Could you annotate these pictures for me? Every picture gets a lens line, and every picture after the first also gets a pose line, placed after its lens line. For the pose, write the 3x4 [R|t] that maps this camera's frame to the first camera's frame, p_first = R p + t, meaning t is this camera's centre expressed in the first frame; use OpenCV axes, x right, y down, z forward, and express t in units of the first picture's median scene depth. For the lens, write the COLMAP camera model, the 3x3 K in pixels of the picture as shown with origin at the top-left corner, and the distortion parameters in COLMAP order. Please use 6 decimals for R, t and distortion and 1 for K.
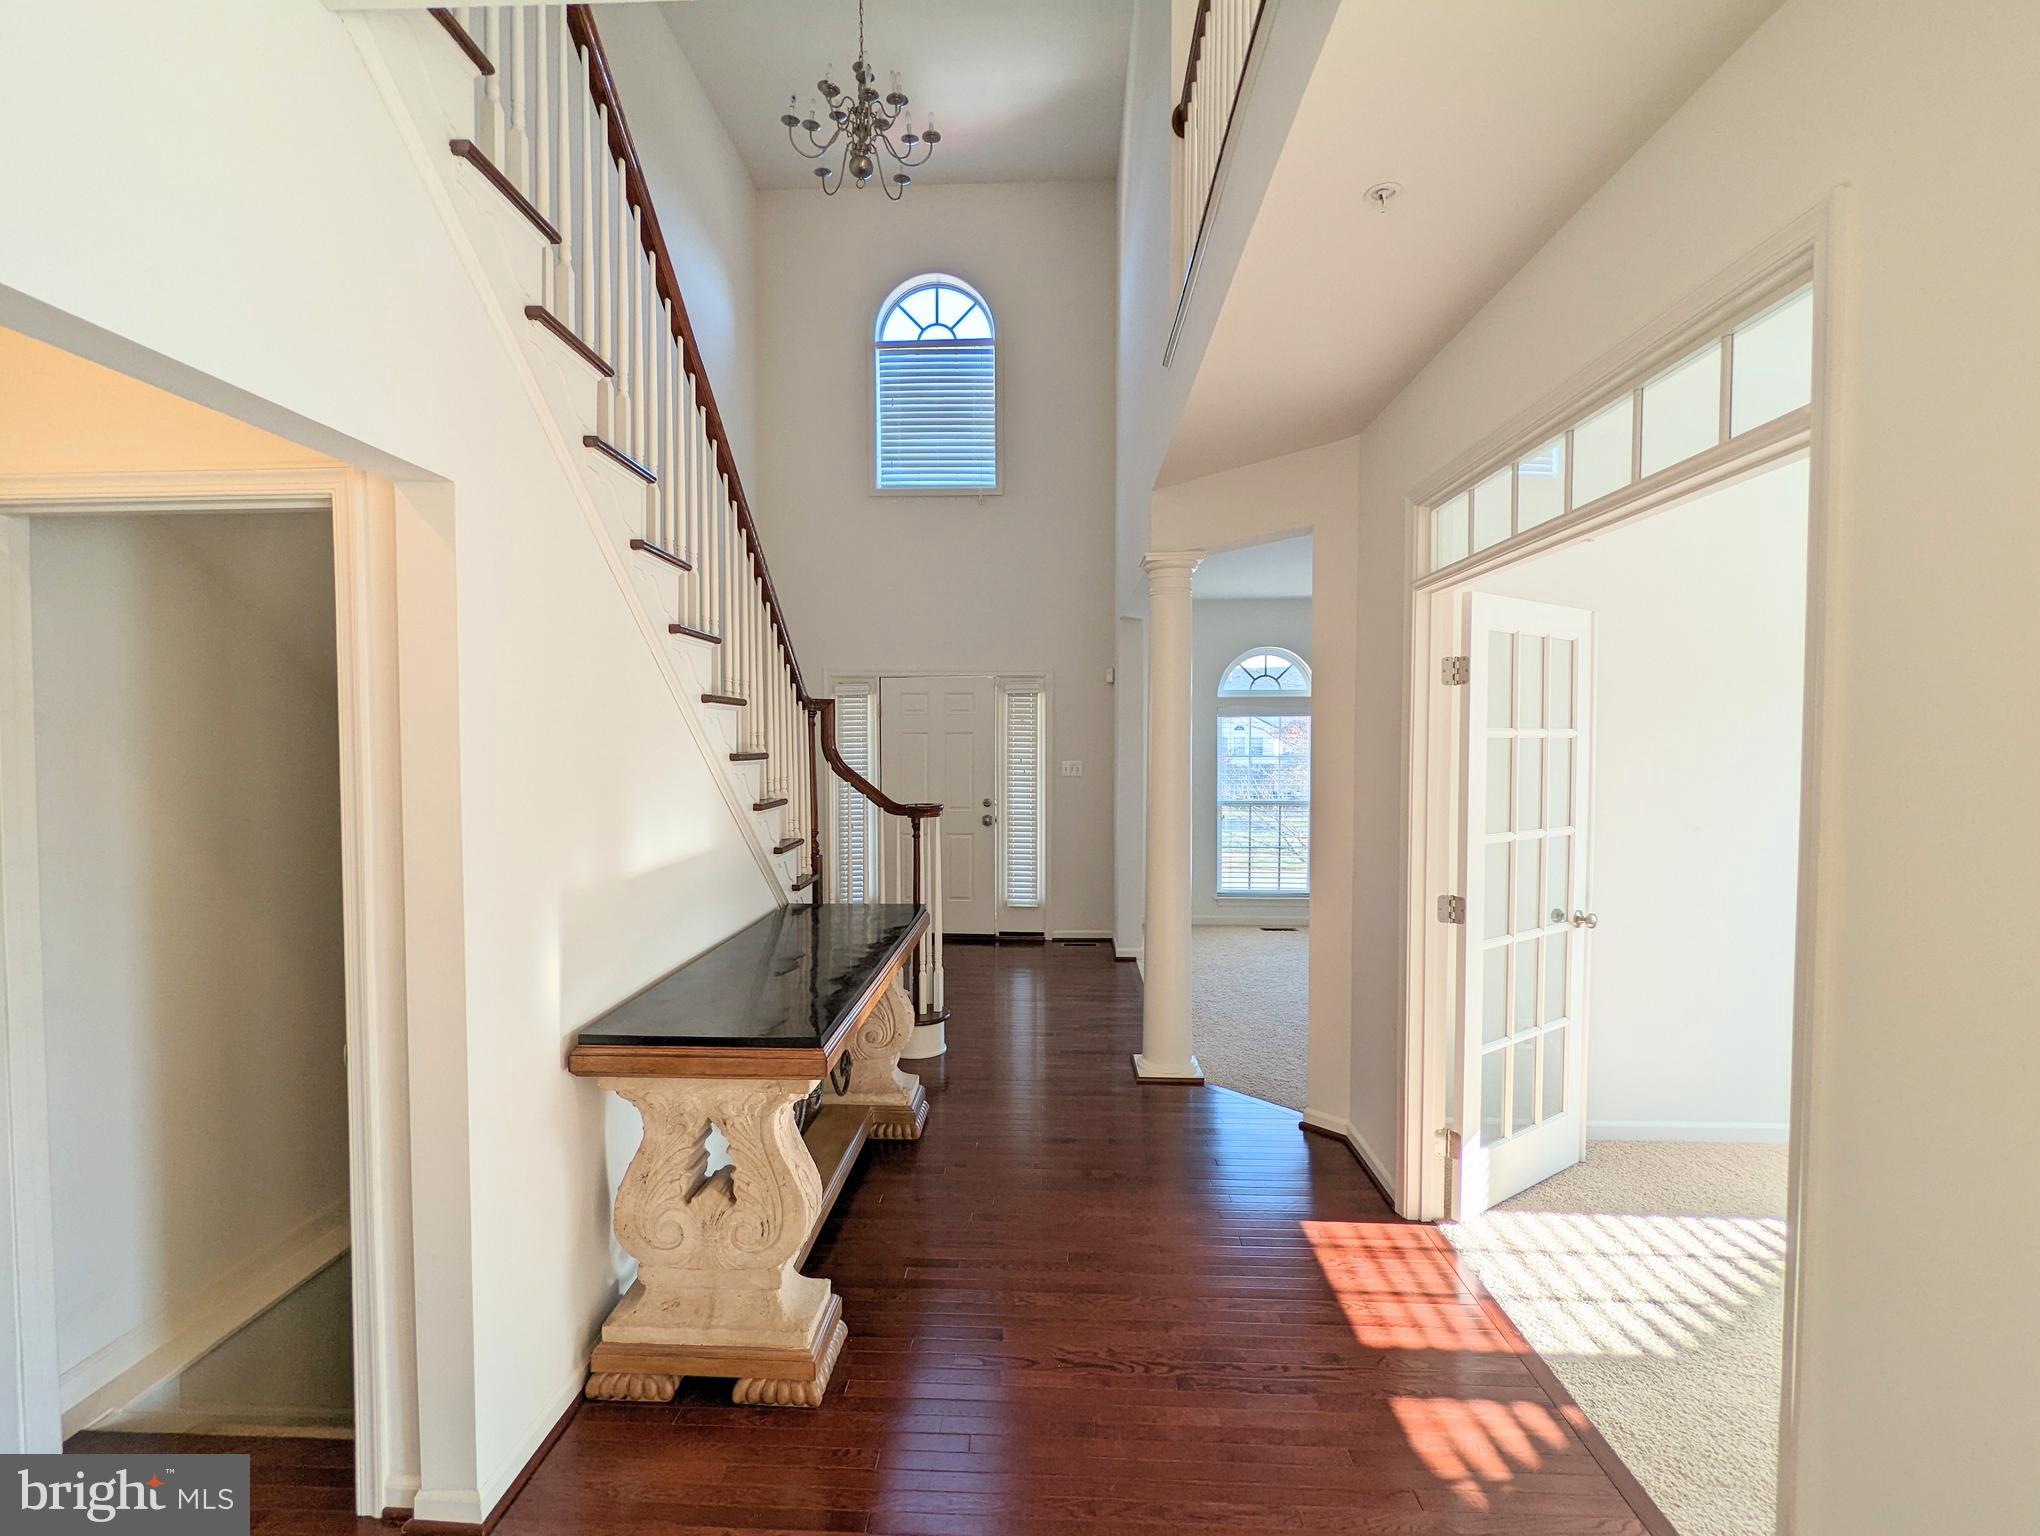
lens RADIAL K [[967.2, 0, 1020.3], [0, 967.2, 772.5], [0, 0, 1]] dist [-0.002741, 0.001120]
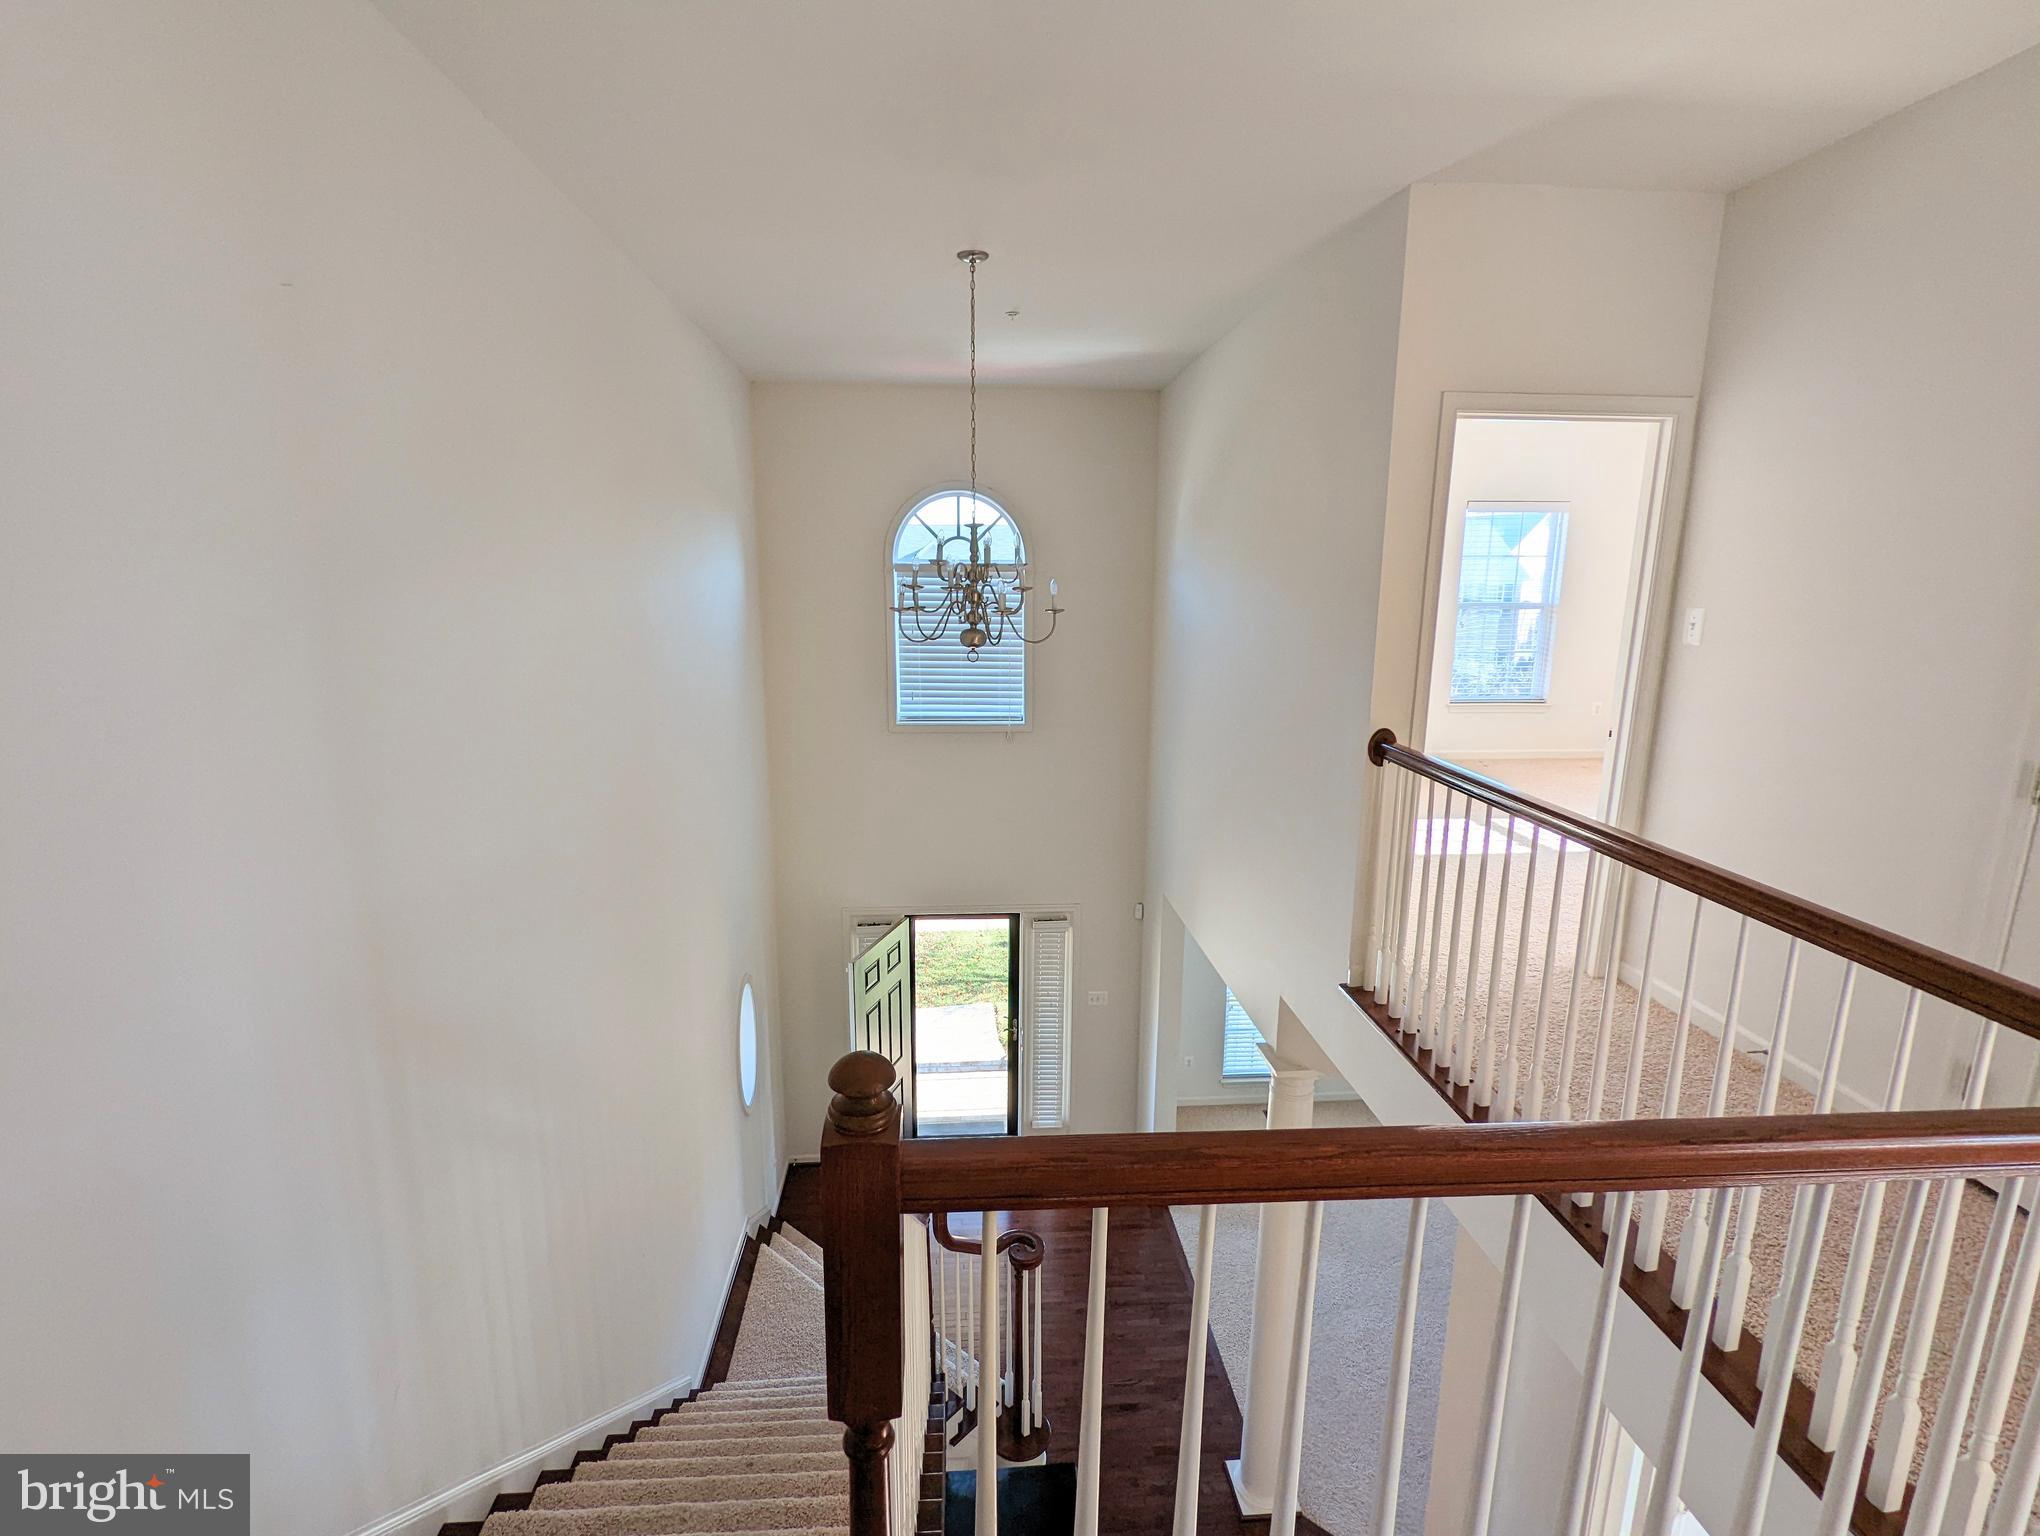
lens RADIAL K [[967.2, 0, 1015.9], [0, 967.2, 770.9], [0, 0, 1]] dist [-0.002741, 0.001120]
pose [[0.993753, -0.016166, 0.110429, -0.138313], [-0.002718, 0.985655, 0.168751, -0.406906], [-0.111573, -0.167996, 0.979453, 0.064964]]
